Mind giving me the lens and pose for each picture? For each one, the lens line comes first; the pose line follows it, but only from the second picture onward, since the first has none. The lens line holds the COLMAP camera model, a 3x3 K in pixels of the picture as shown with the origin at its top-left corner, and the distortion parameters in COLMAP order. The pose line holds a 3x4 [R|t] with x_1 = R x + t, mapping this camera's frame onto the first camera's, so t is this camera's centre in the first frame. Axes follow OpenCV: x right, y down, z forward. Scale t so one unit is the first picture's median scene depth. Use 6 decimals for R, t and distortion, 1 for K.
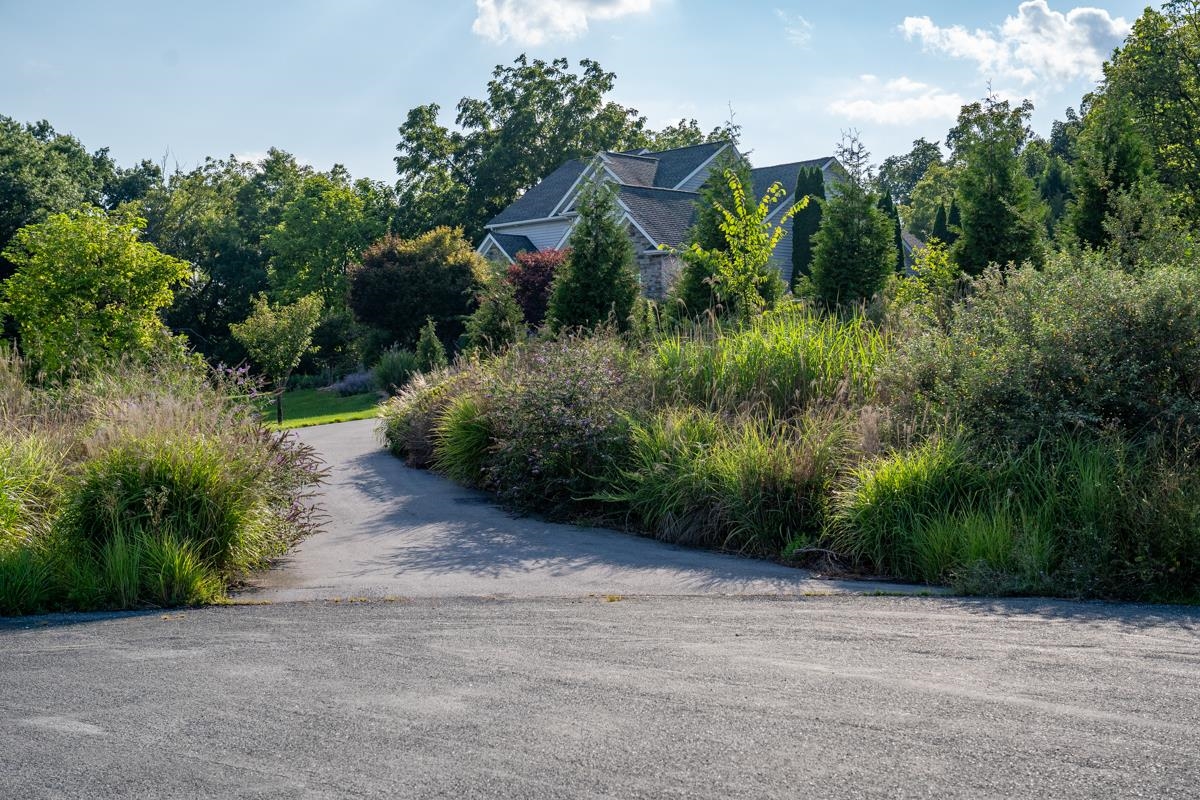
lens RADIAL K [[1716.5, 0, 593.4], [0, 1716.5, 406.5], [0, 0, 1]] dist [0.117986, 0.000000]
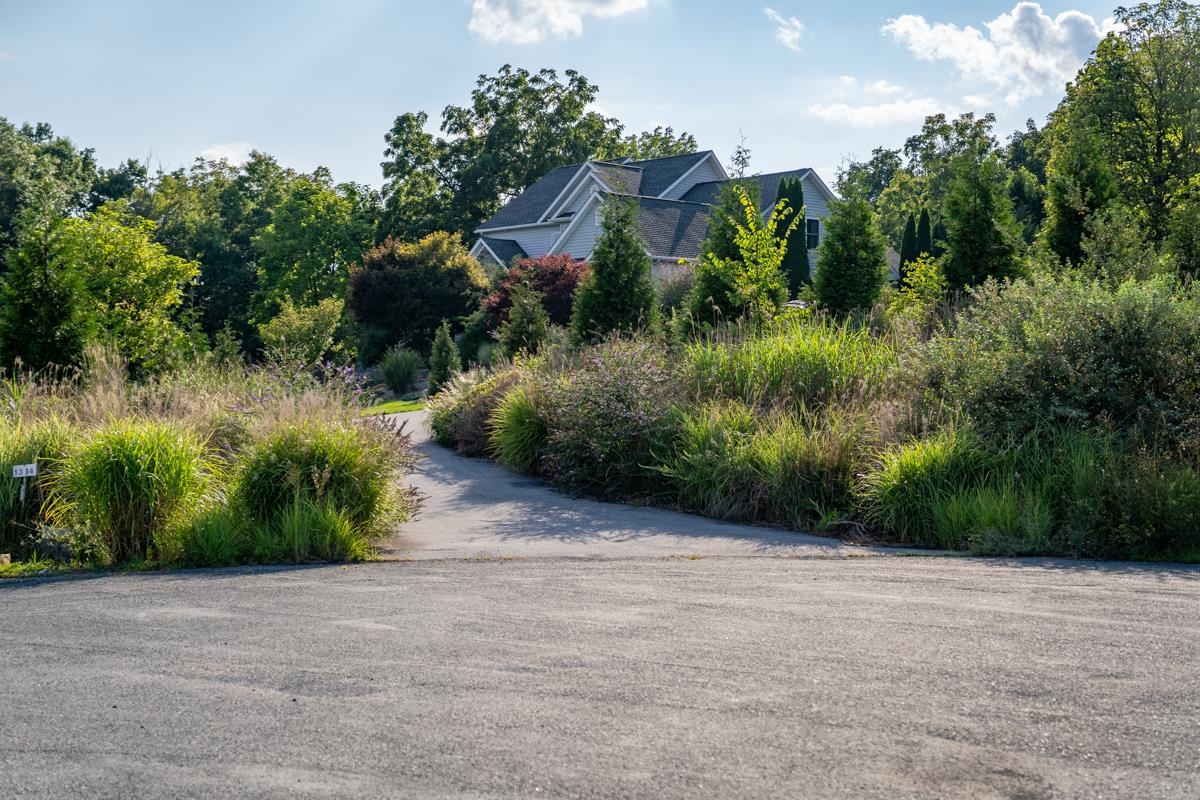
lens RADIAL K [[1716.5, 0, 600.2], [0, 1716.5, 395.1], [0, 0, 1]] dist [0.117986, 0.000000]
pose [[0.999526, 0.004171, 0.030507, -0.042646], [-0.003986, 0.999973, -0.006115, 0.002073], [-0.030532, 0.005991, 0.999516, -0.099063]]
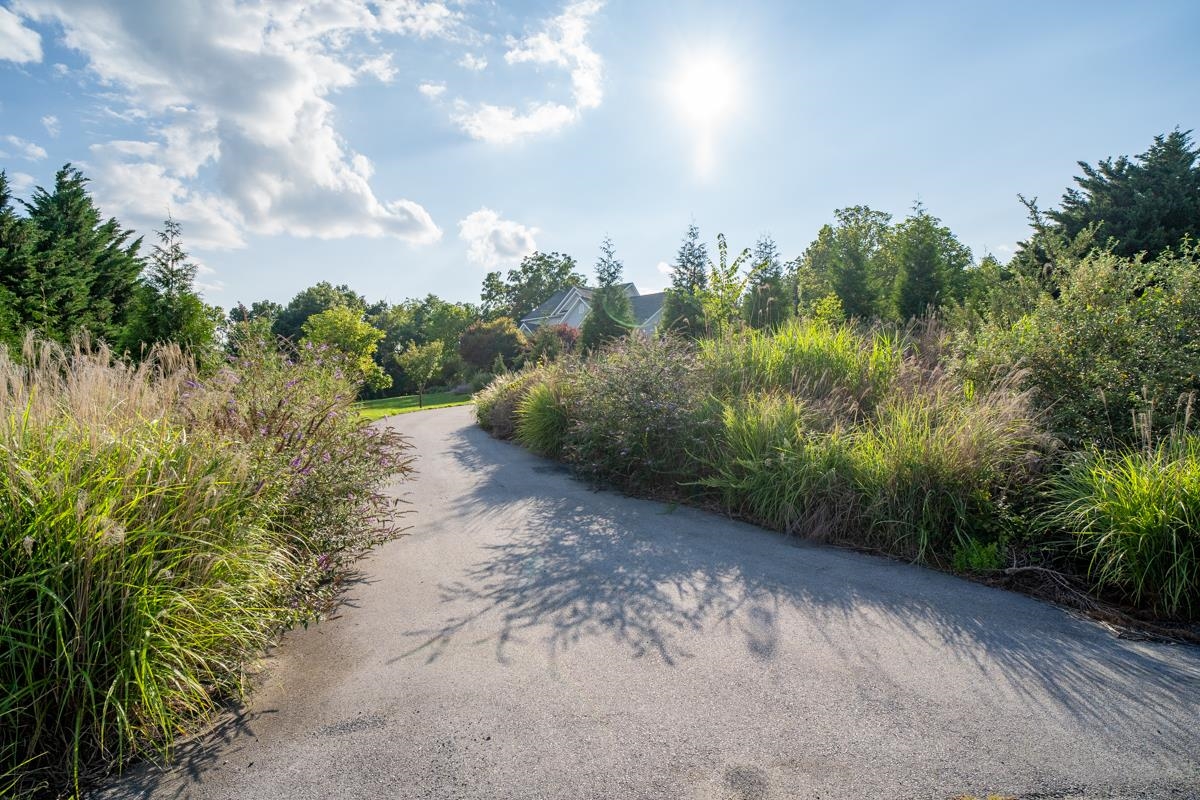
lens RADIAL K [[626.0, 0, 603.4], [0, 626.0, 400.4], [0, 0, 1]] dist [-0.032931, 0.011144]
pose [[0.996621, 0.007747, 0.081775, -0.050558], [-0.007423, 0.999963, -0.004264, 0.004813], [-0.081805, 0.003643, 0.996642, 0.408036]]
